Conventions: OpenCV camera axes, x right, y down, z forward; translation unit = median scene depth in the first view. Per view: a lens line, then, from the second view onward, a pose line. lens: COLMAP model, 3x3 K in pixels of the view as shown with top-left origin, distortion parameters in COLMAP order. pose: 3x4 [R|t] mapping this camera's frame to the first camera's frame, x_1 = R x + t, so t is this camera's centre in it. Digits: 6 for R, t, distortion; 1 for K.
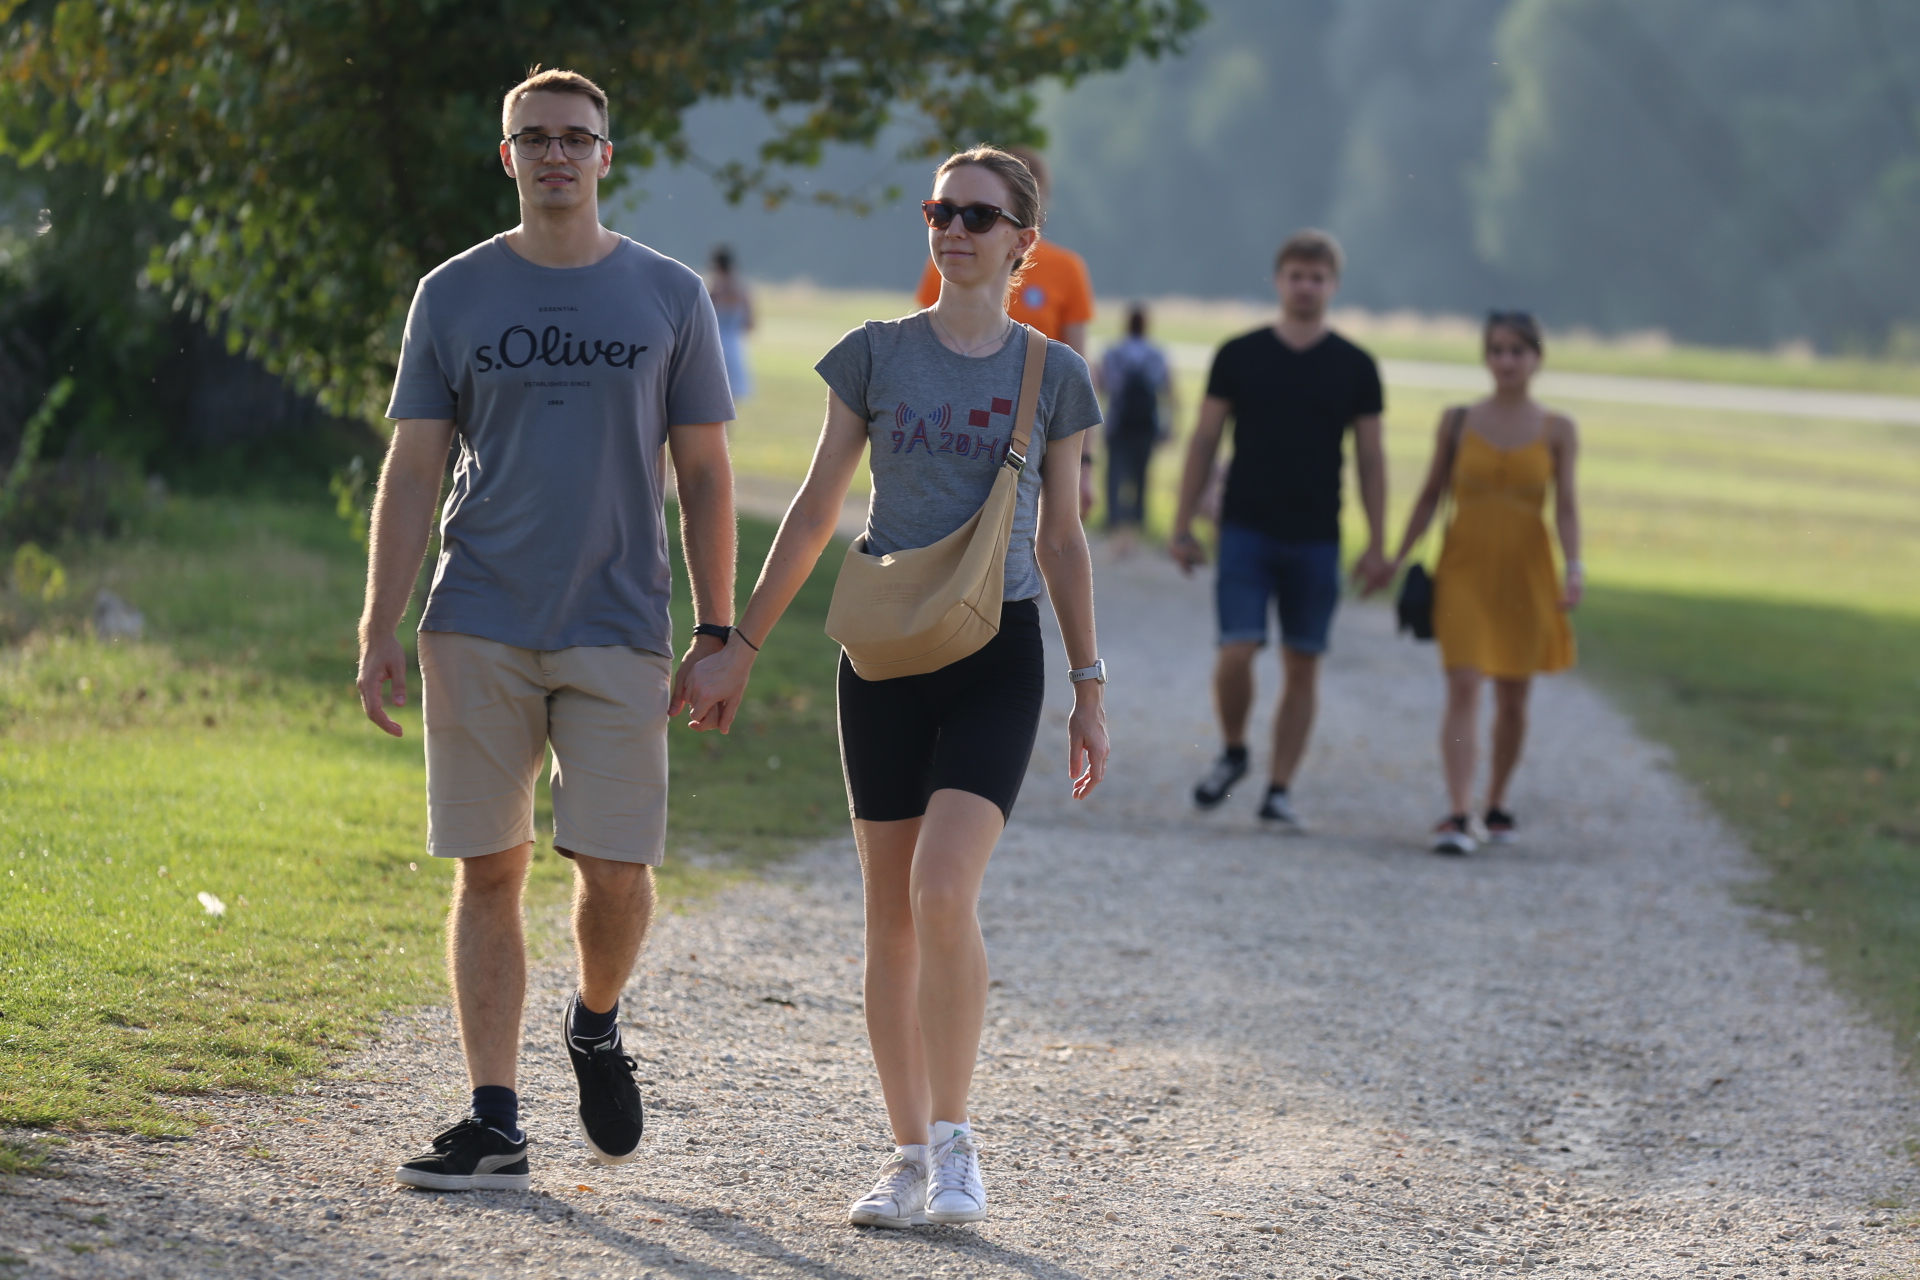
lens RADIAL K [[11076.5, 0, 962.3], [0, 11076.5, 654.7], [0, 0, 1]] dist [1.554263, 0.000000]
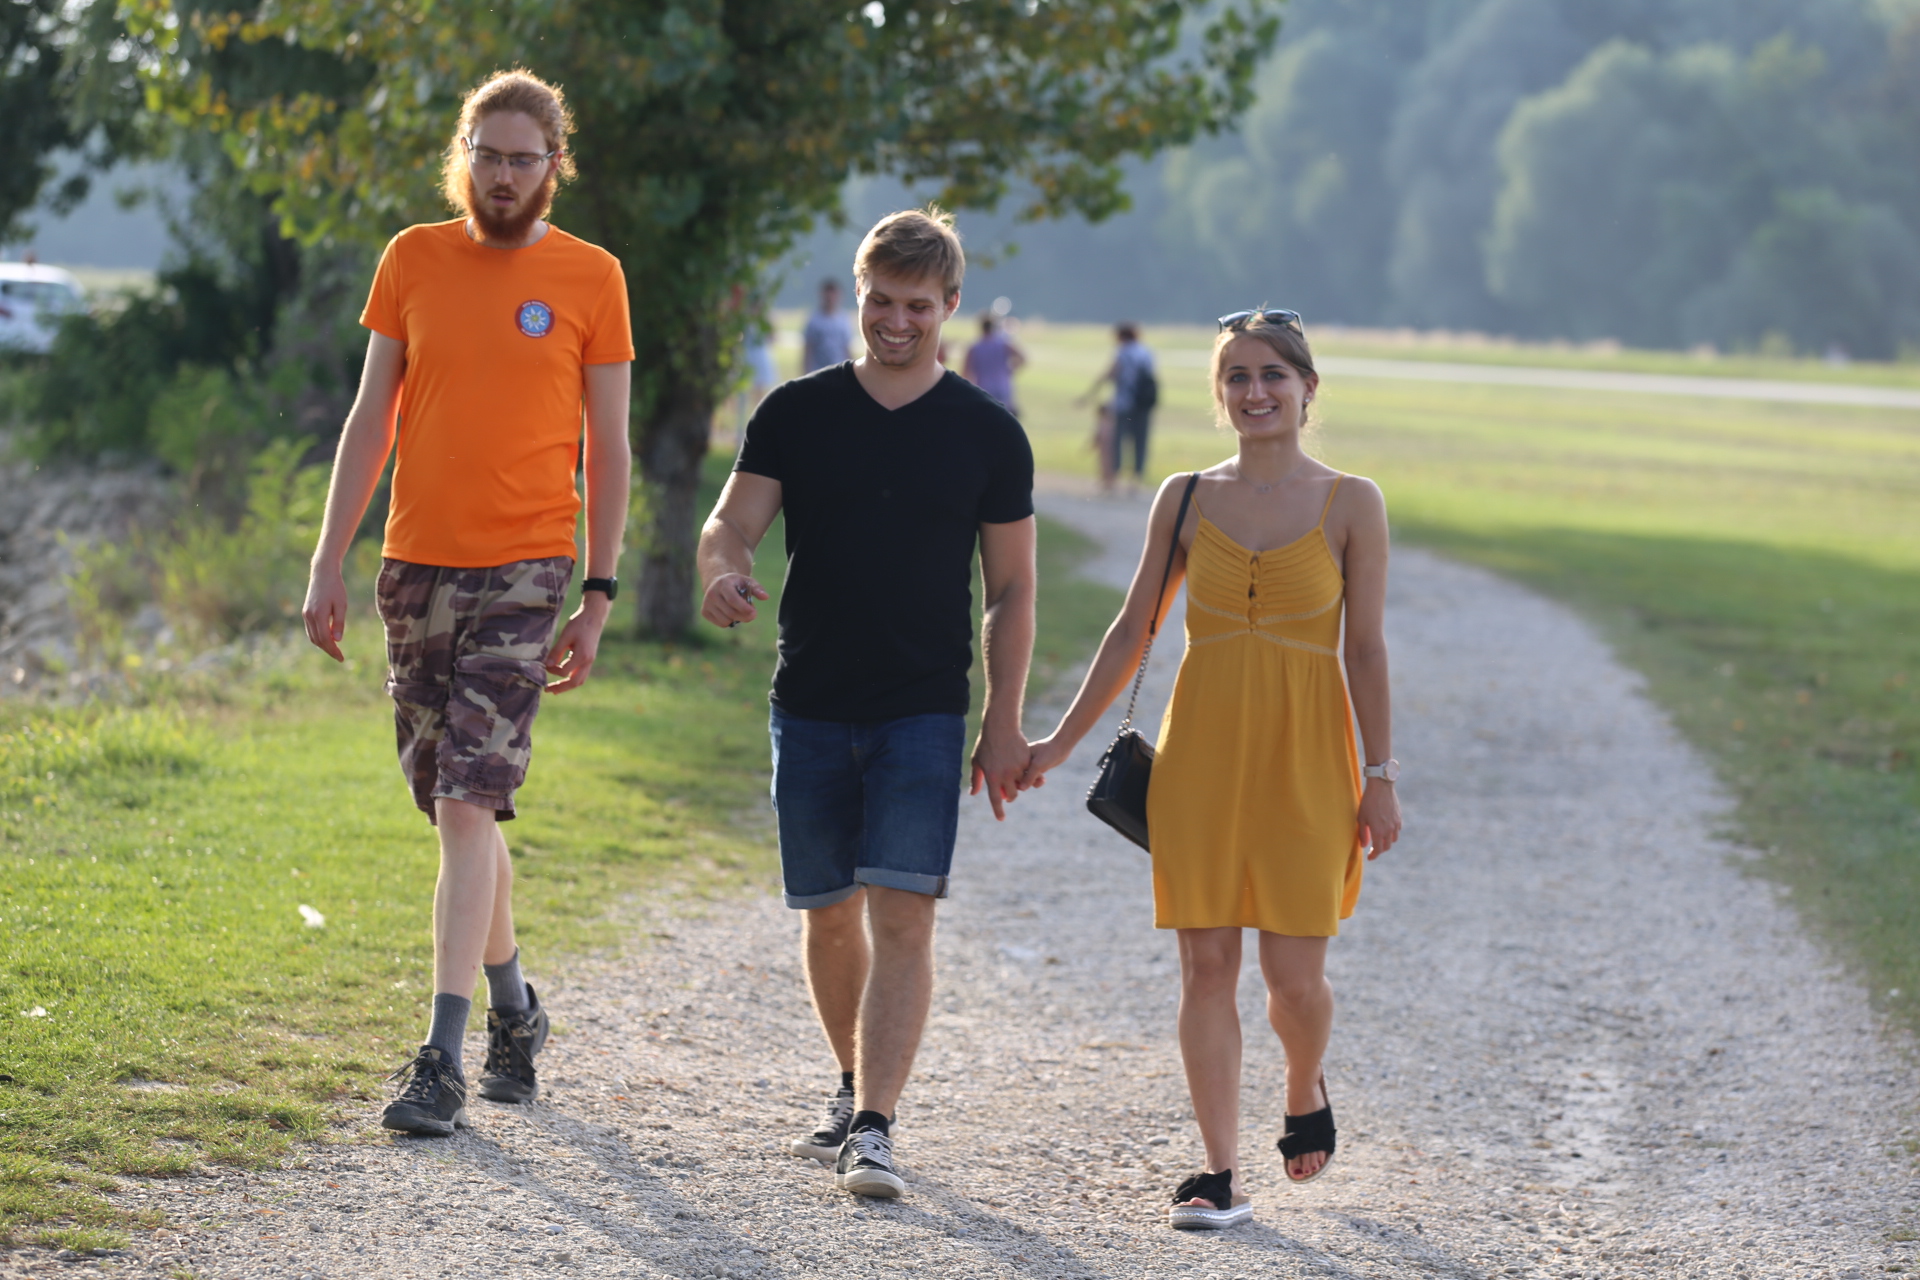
lens RADIAL K [[7009.1, 0, 955.6], [0, 7009.1, 625.6], [0, 0, 1]] dist [0.256310, 0.000000]
pose [[0.999332, -0.019917, -0.030657, 0.015391], [0.020235, 0.999744, 0.010103, -0.010654], [0.030448, -0.010717, 0.999479, 0.304877]]
